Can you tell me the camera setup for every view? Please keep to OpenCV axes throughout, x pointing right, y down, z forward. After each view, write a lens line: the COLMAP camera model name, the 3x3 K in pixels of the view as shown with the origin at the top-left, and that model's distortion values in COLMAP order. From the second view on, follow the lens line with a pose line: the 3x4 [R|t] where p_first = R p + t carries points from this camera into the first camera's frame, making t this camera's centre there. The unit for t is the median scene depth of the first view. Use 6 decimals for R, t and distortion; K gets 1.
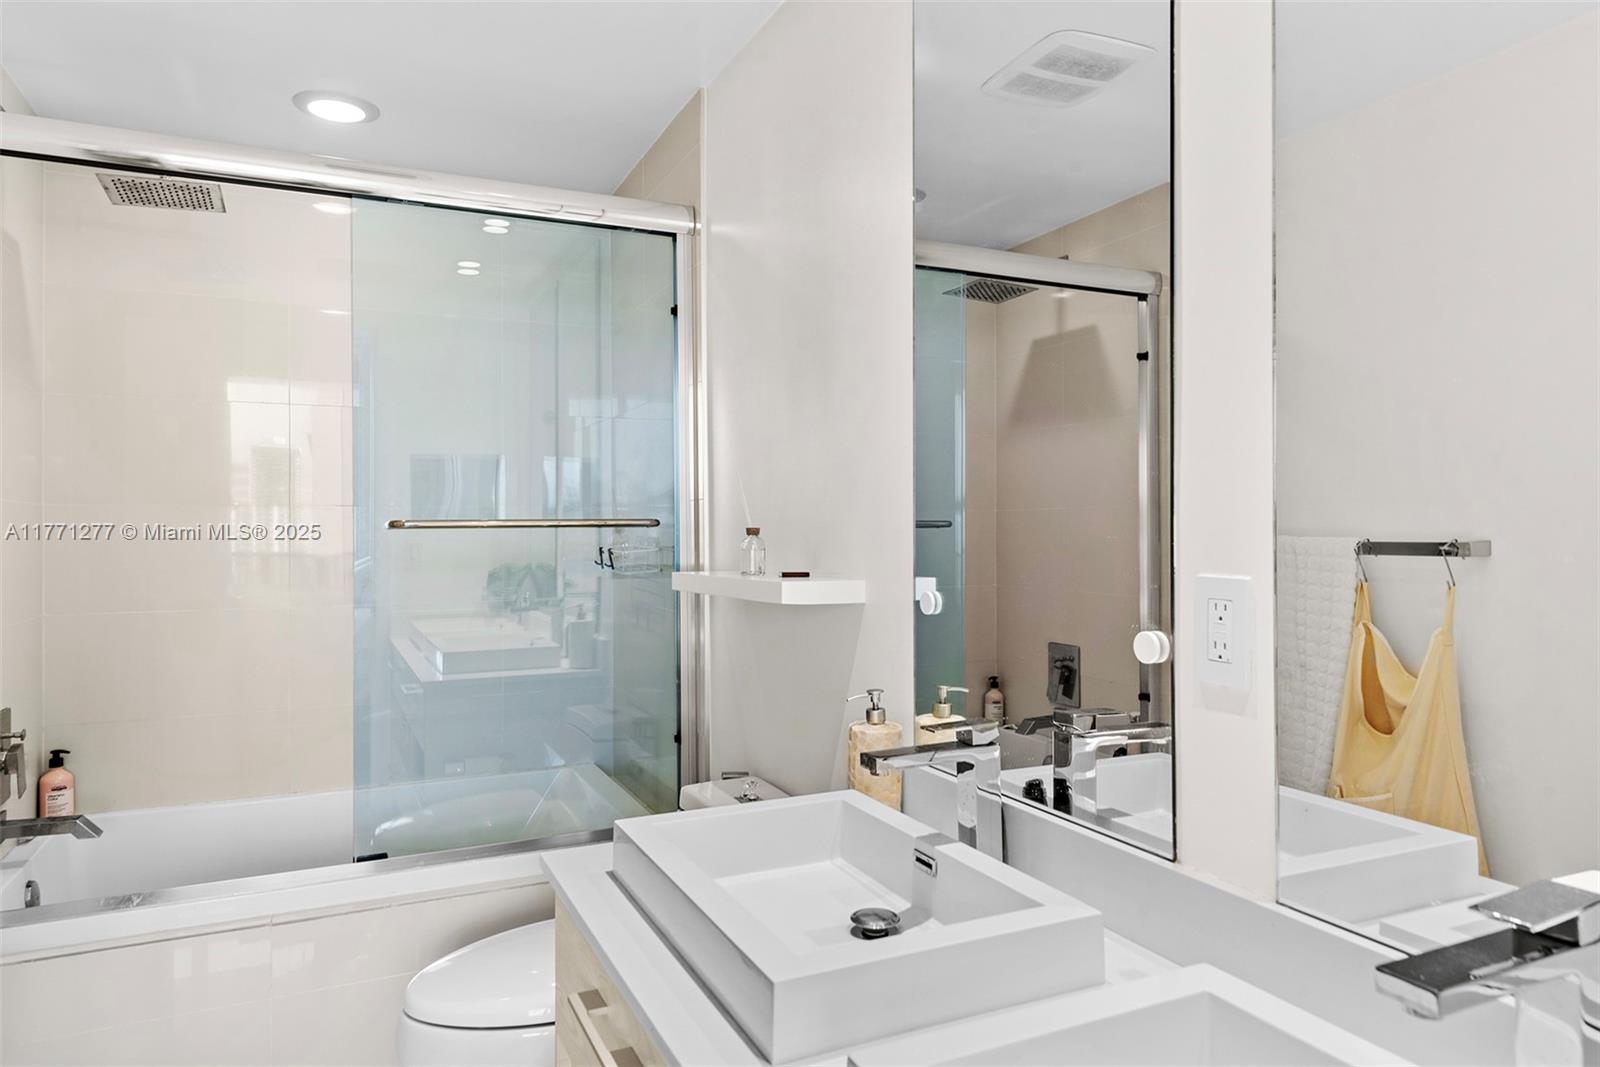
lens RADIAL K [[1010.9, 0, 797.9], [0, 1010.9, 529.6], [0, 0, 1]] dist [-0.000205, 0.015418]
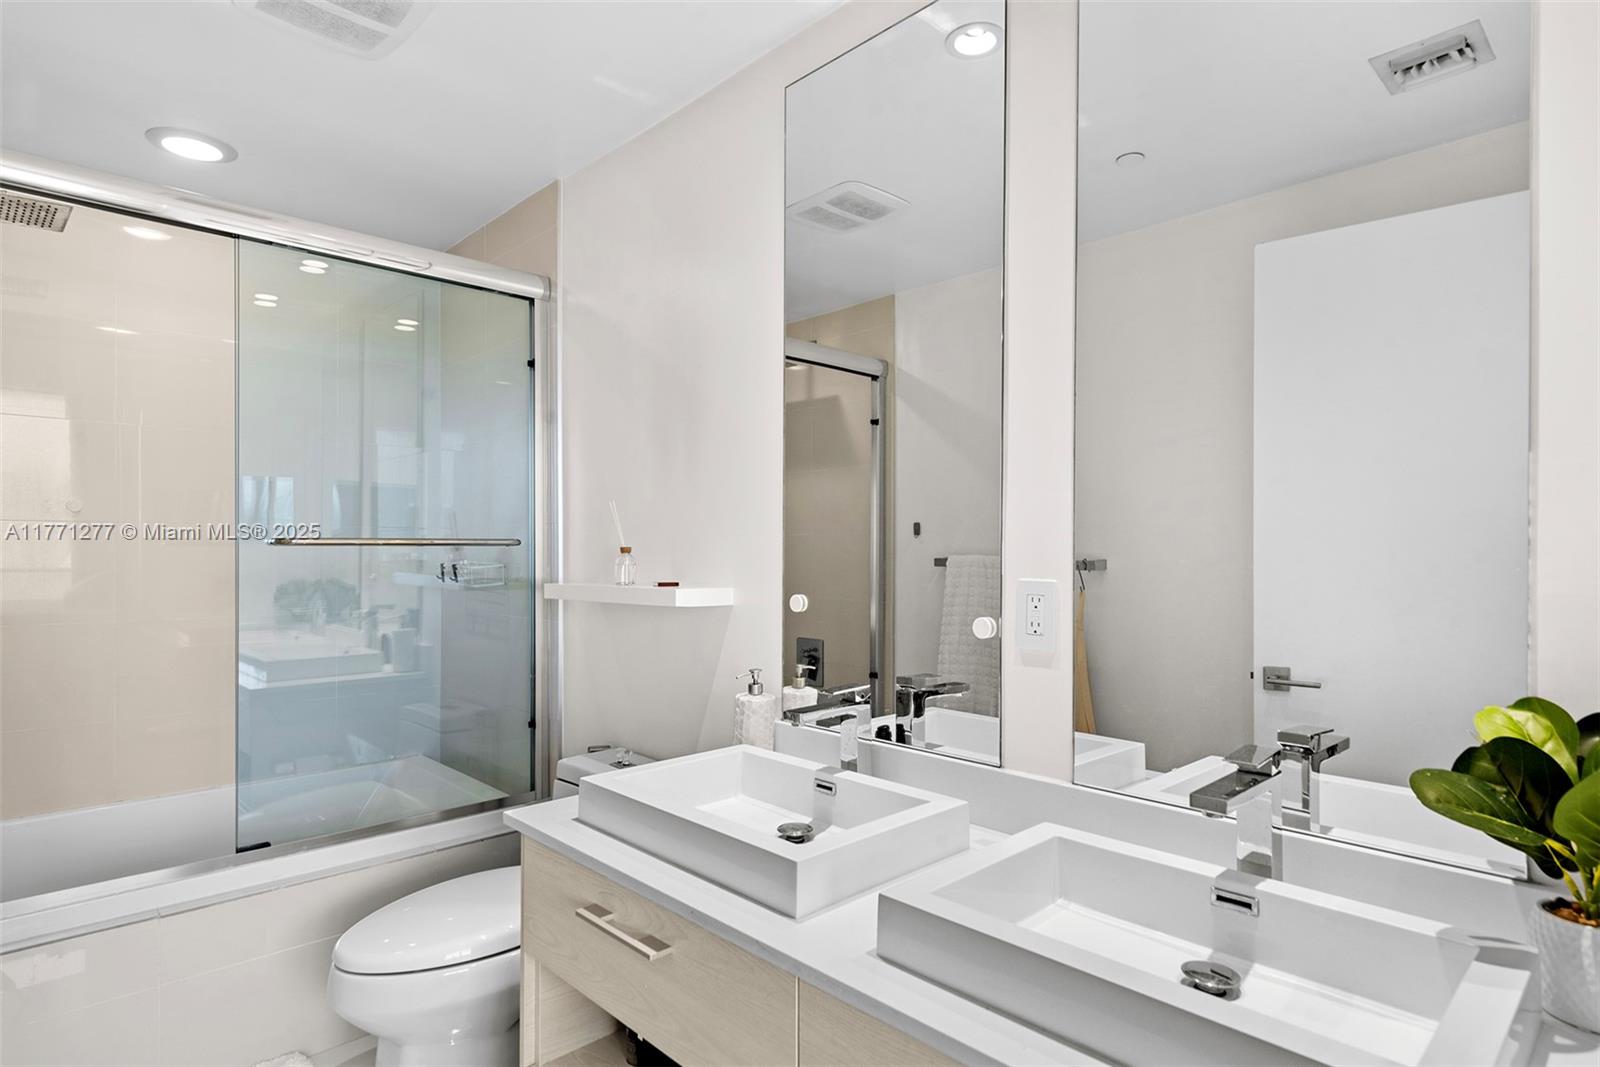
lens RADIAL K [[855.4, 0, 801.9], [0, 855.4, 557.8], [0, 0, 1]] dist [0.000887, -0.000438]
pose [[0.945201, 0.004165, 0.326462, -0.159098], [-0.006718, 0.999955, 0.006693, 0.002496], [-0.326420, -0.008519, 0.945186, -0.057264]]
